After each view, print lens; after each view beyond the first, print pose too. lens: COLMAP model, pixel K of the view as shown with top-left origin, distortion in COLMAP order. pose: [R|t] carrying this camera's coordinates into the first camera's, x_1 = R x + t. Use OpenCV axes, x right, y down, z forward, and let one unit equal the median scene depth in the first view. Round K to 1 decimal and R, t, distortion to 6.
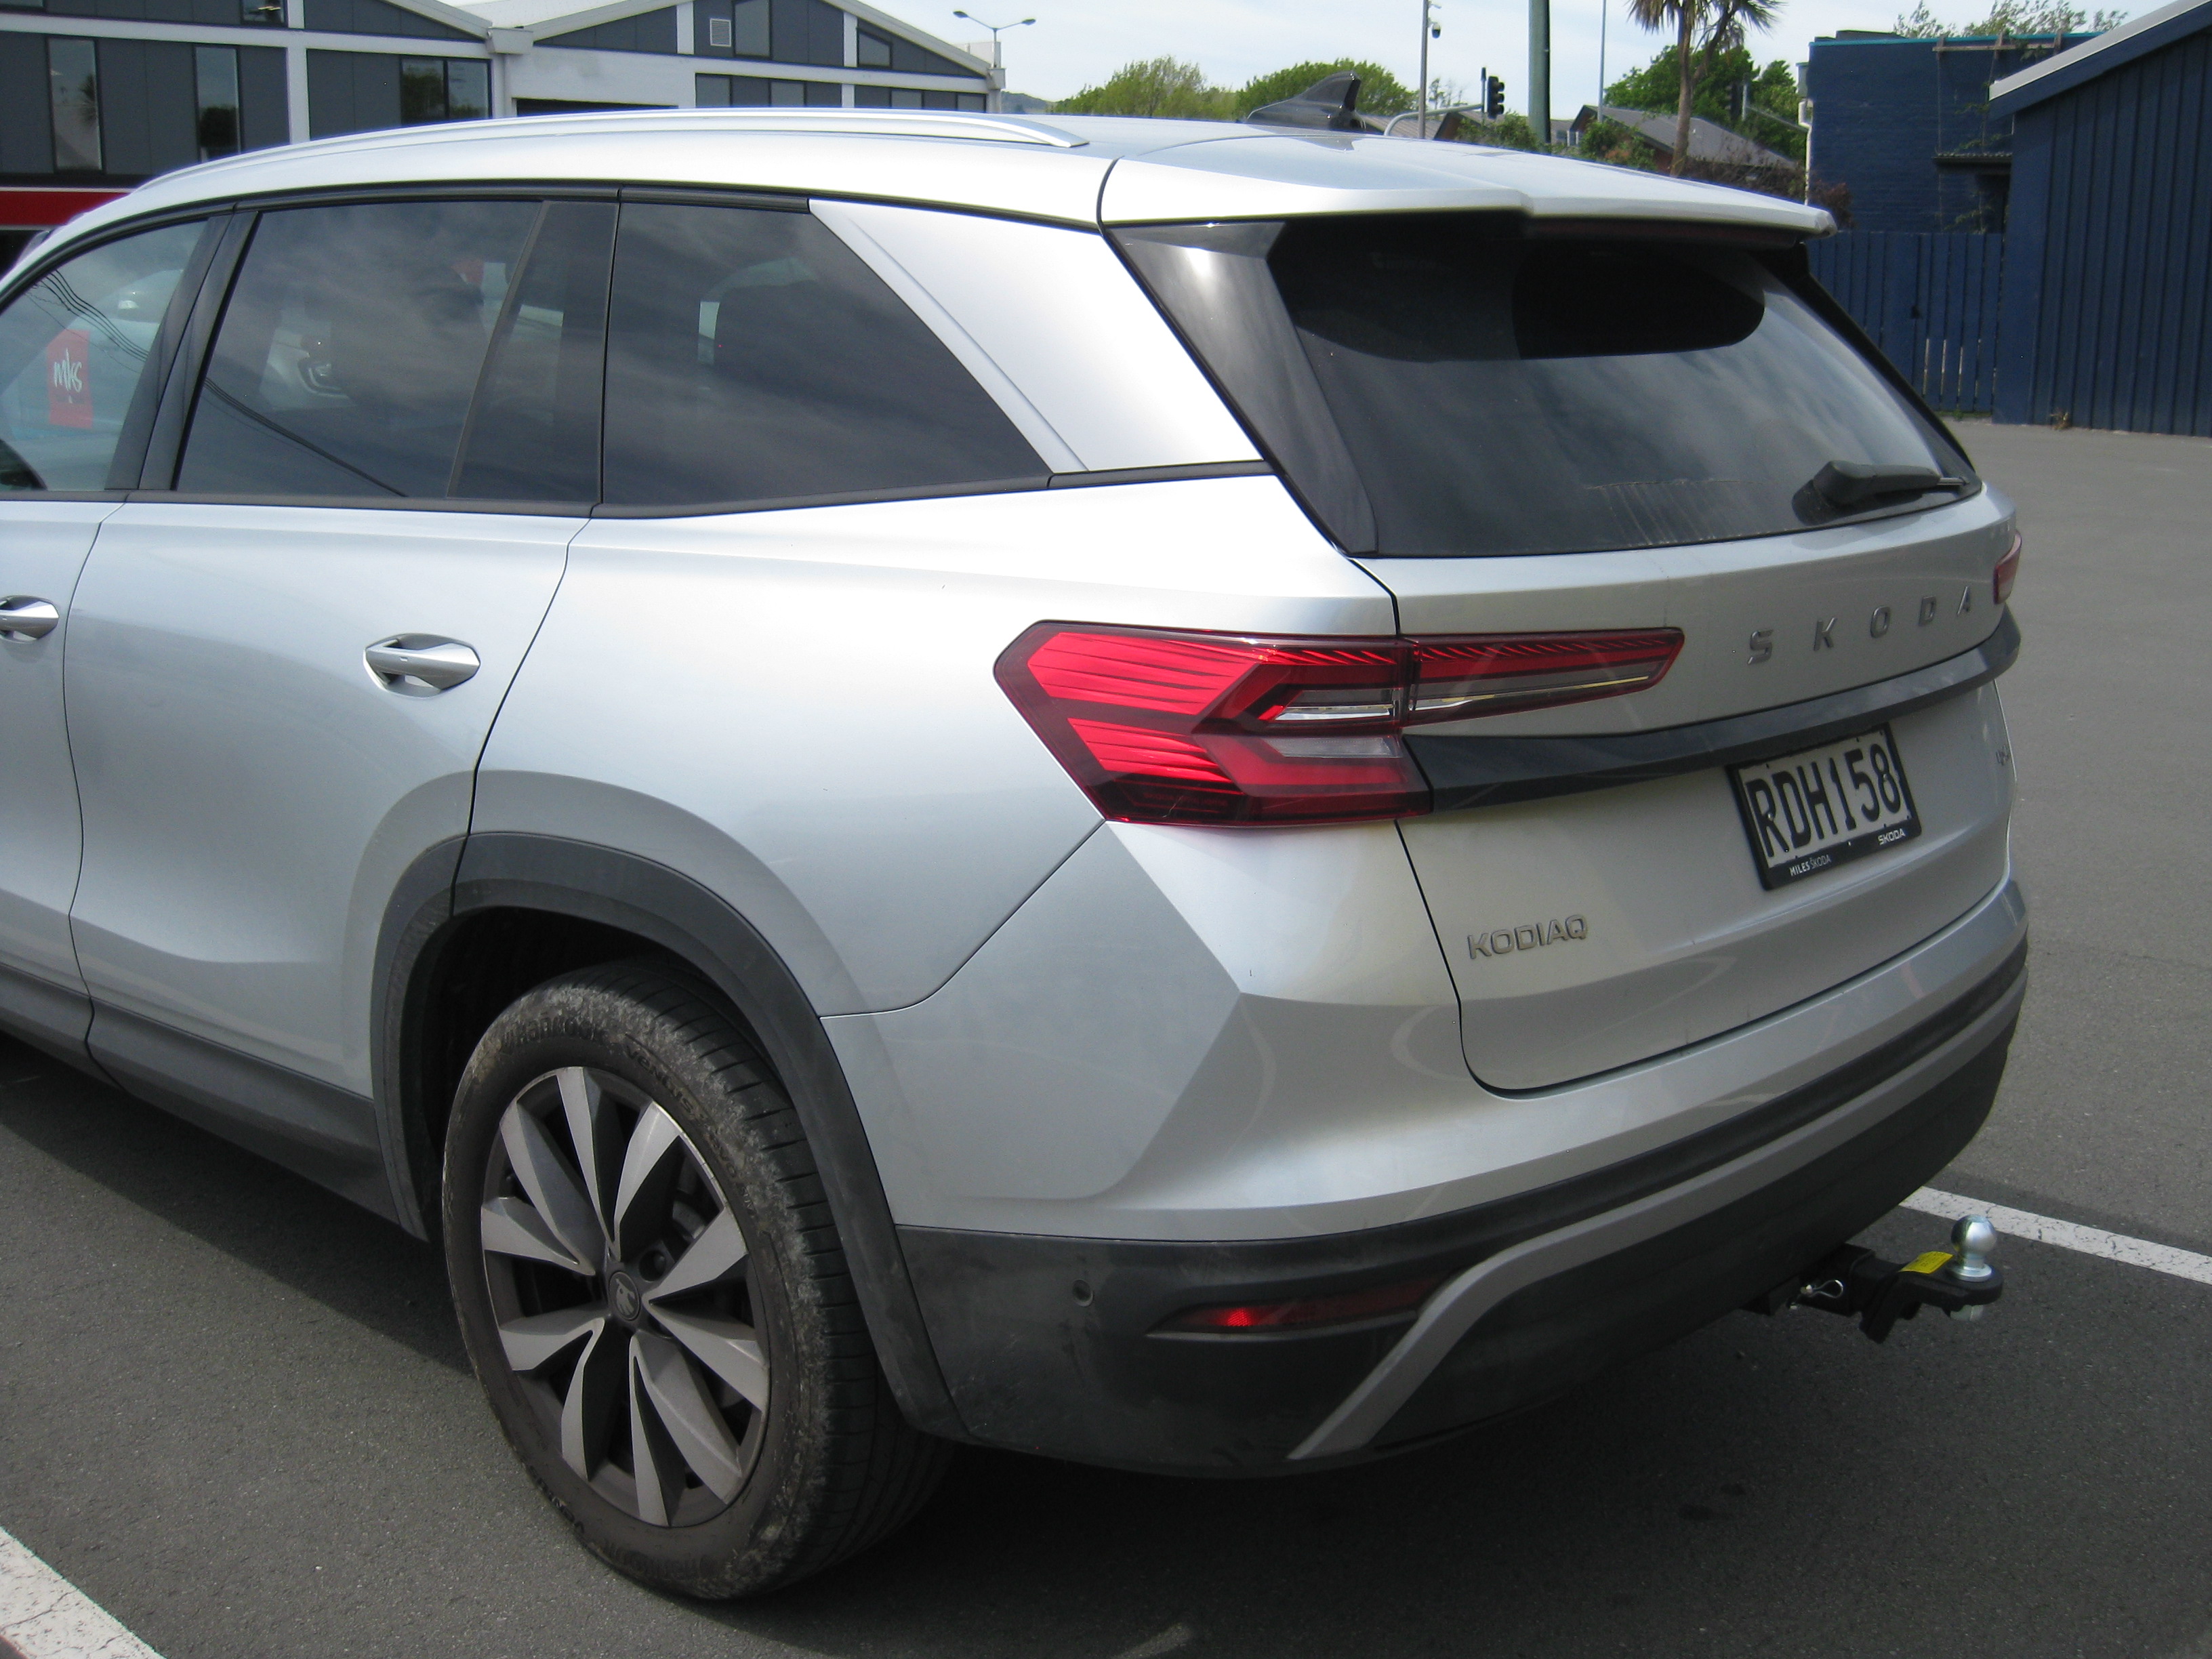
lens RADIAL K [[2383.4, 0, 1093.2], [0, 2383.4, 850.0], [0, 0, 1]] dist [-0.114283, 0.000000]
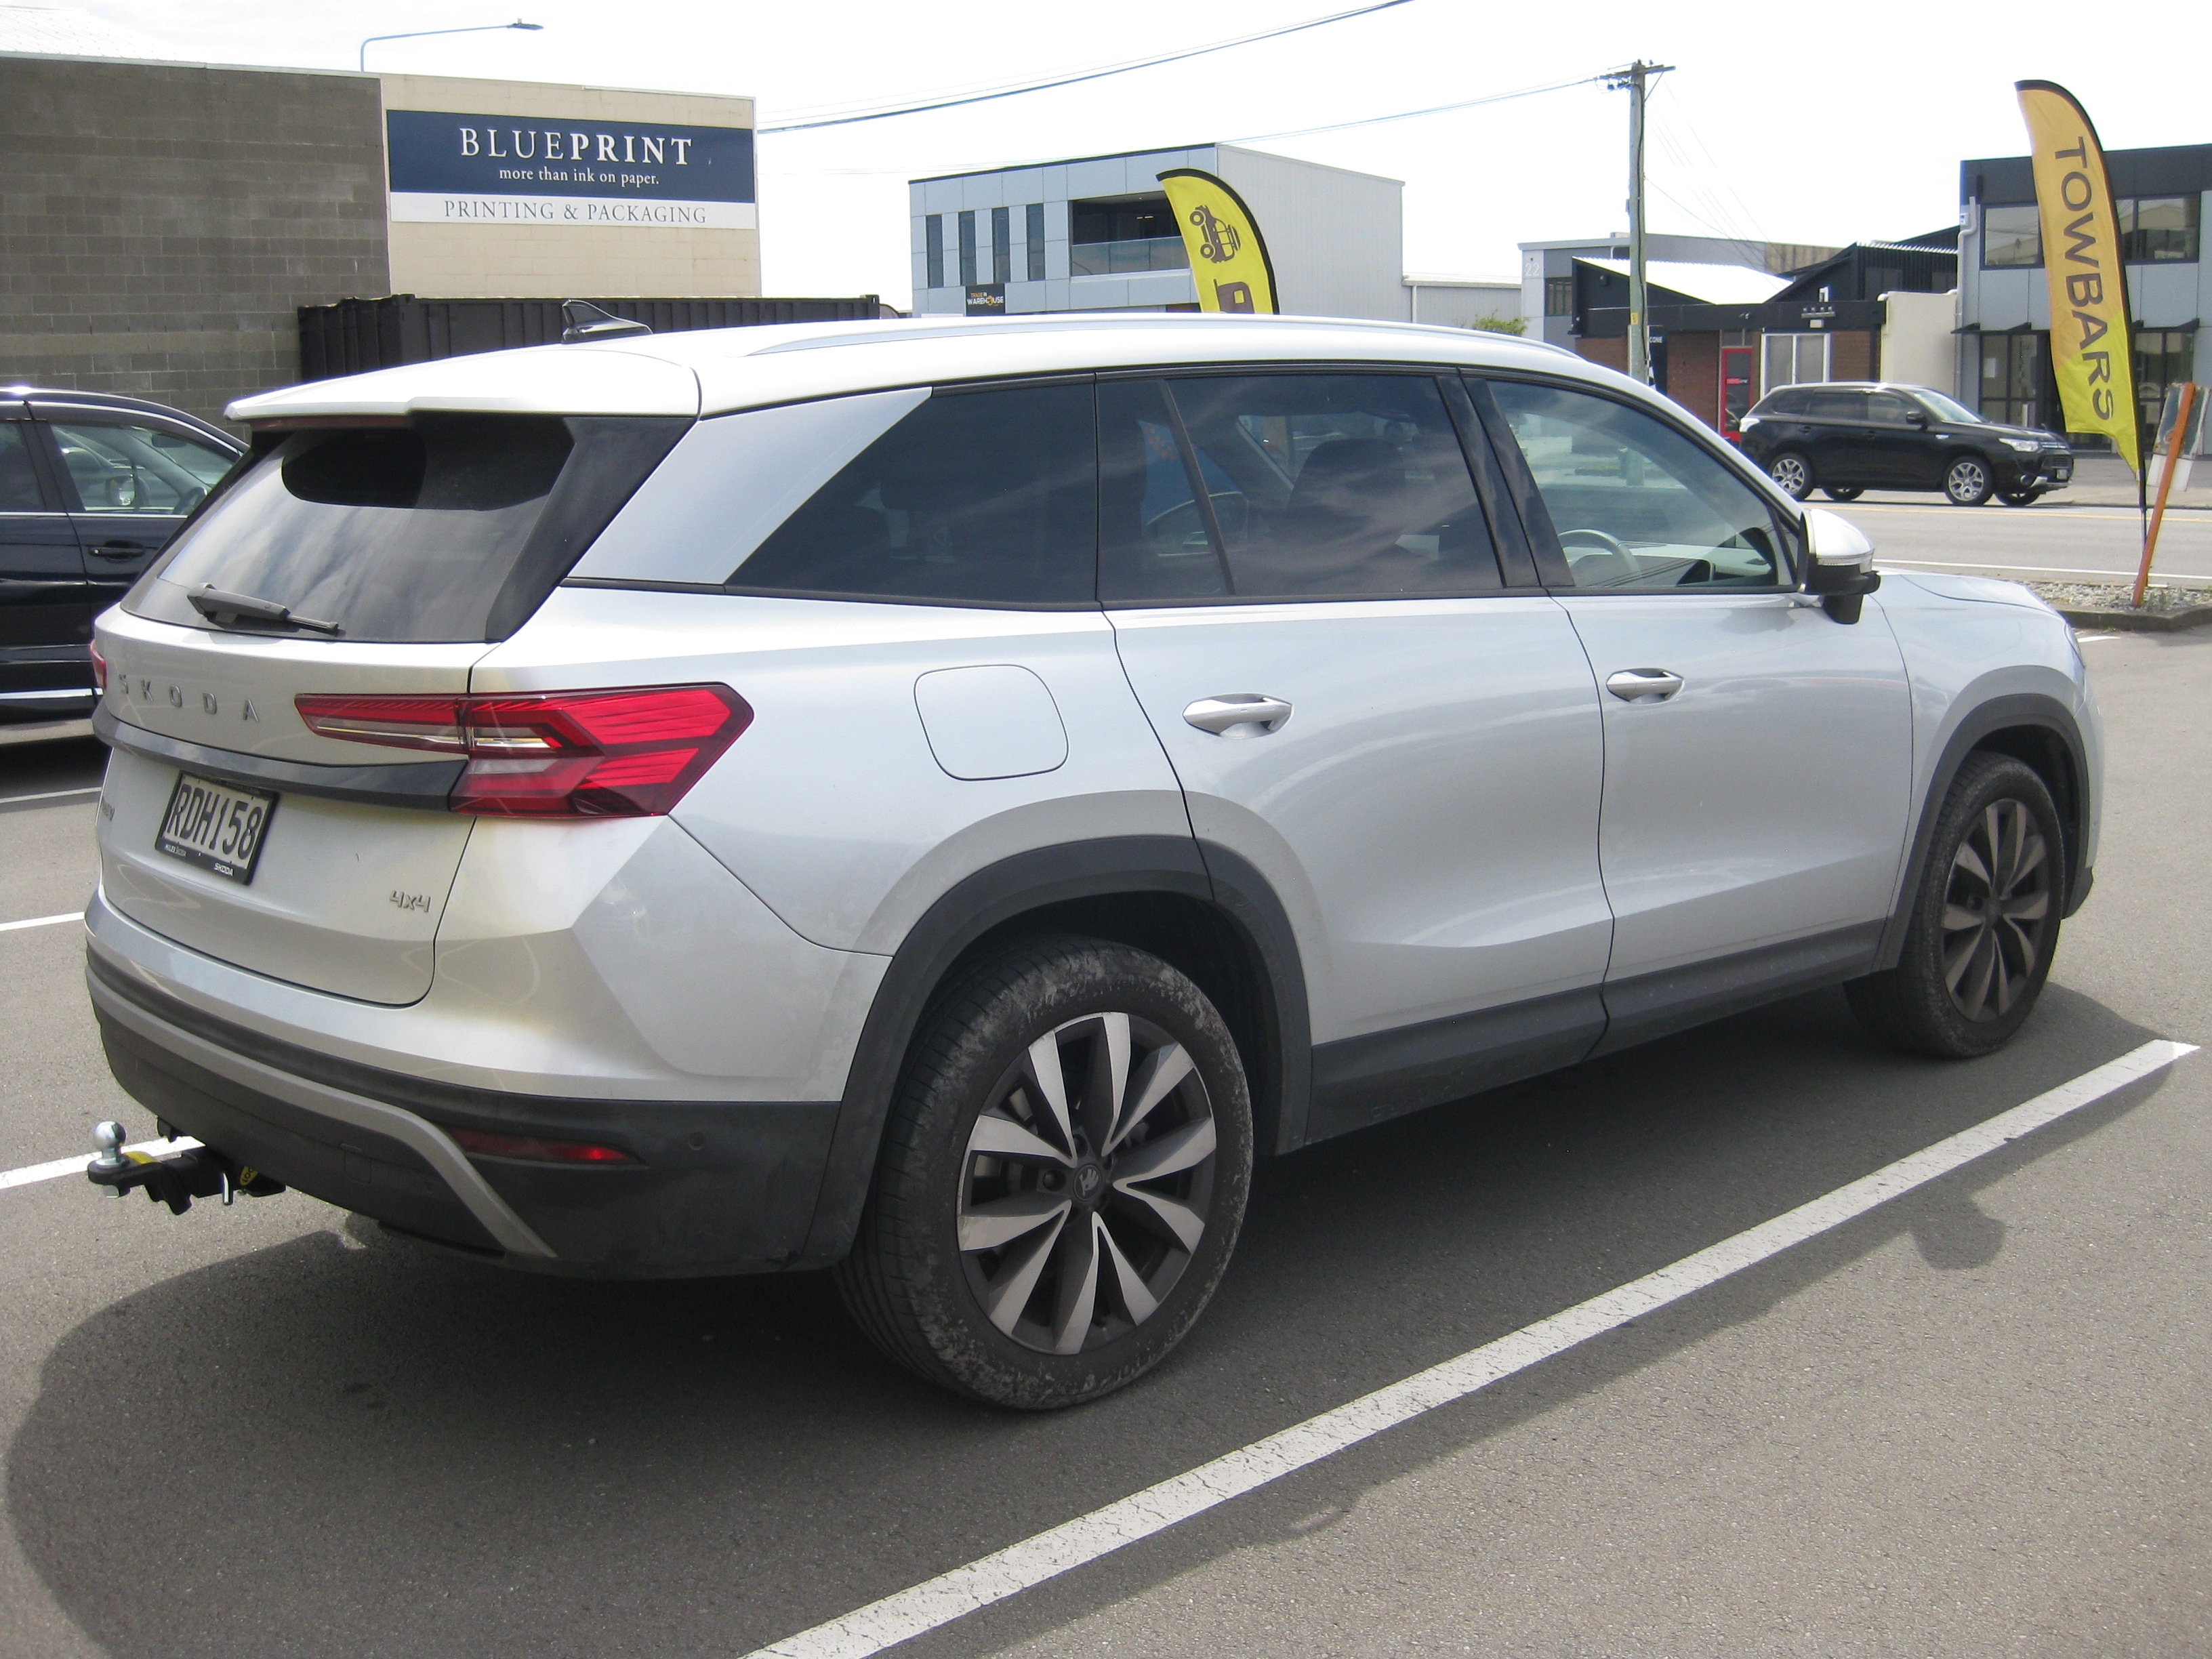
lens RADIAL K [[2383.4, 0, 1119.6], [0, 2383.4, 822.8], [0, 0, 1]] dist [-0.114283, 0.000000]
pose [[-0.088069, 0.173020, -0.980973, 1.581224], [-0.217244, 0.957757, 0.188429, -0.388540], [0.972136, 0.229706, -0.046761, 1.541896]]
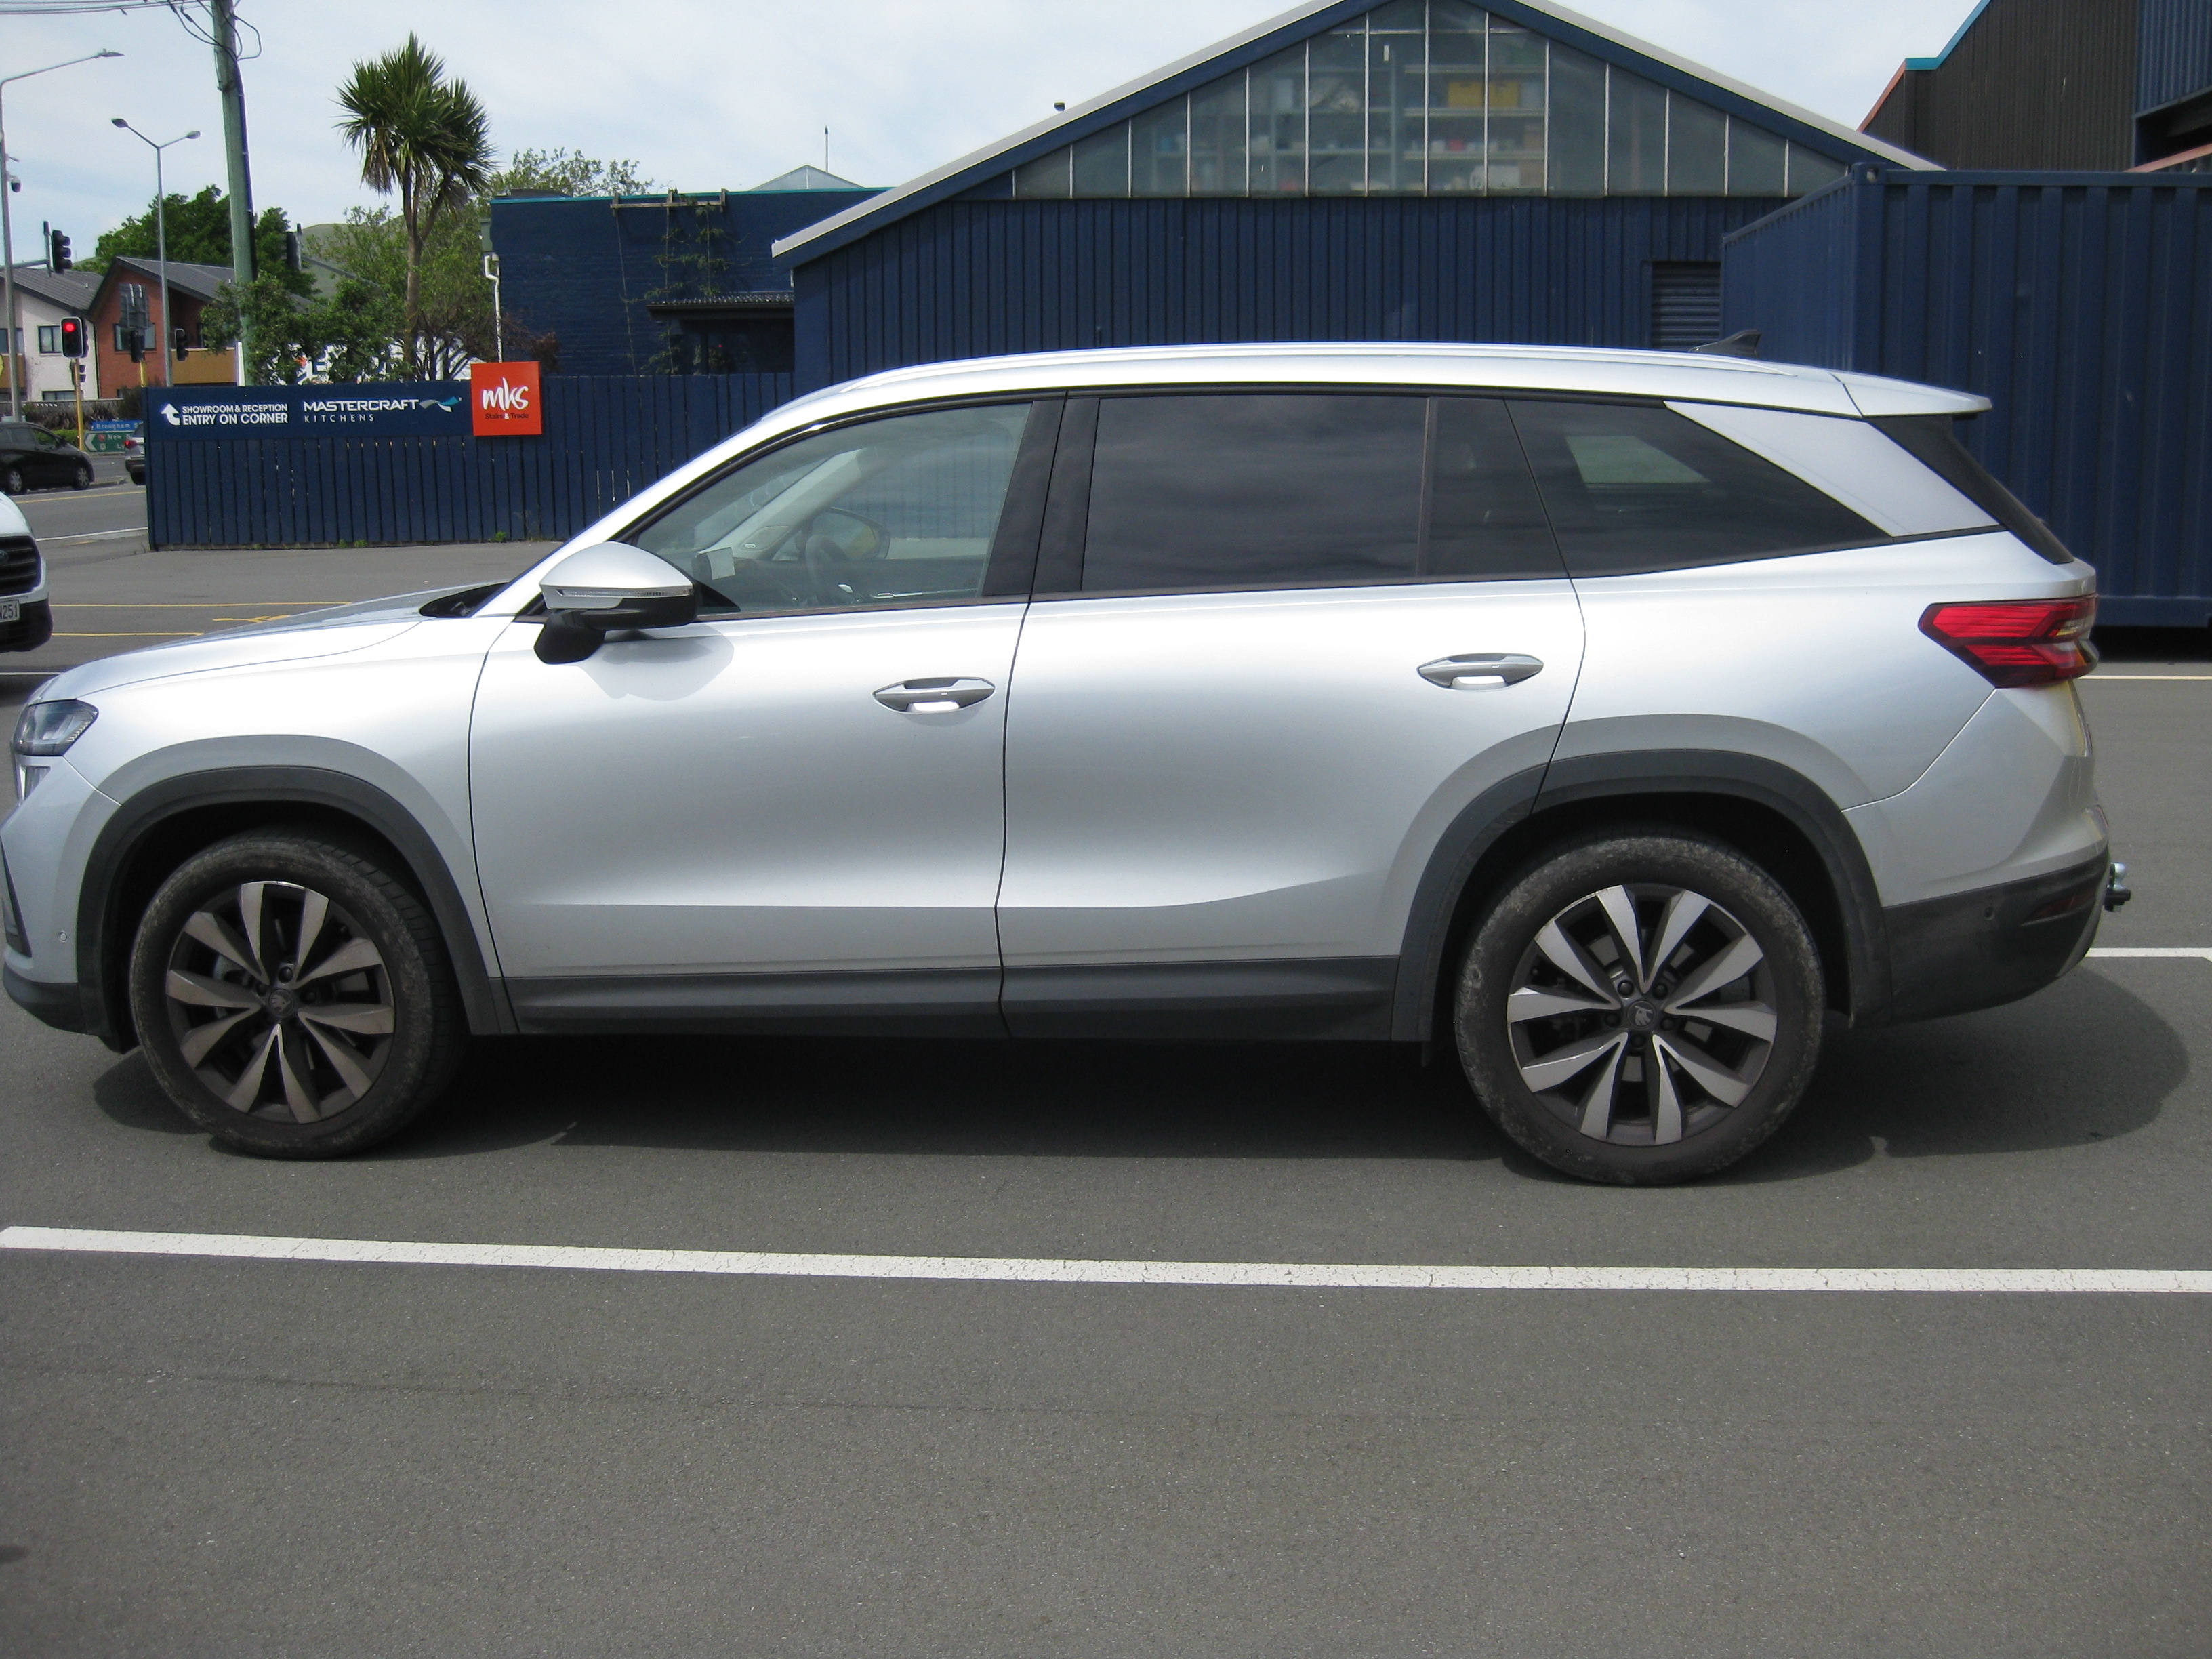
lens RADIAL K [[2383.4, 0, 1104.4], [0, 2383.4, 850.8], [0, 0, 1]] dist [-0.114283, 0.000000]
pose [[0.814224, -0.122047, 0.567577, -1.538543], [0.154458, 0.987957, -0.009137, 0.022916], [-0.559627, 0.095106, 0.823269, -0.244363]]
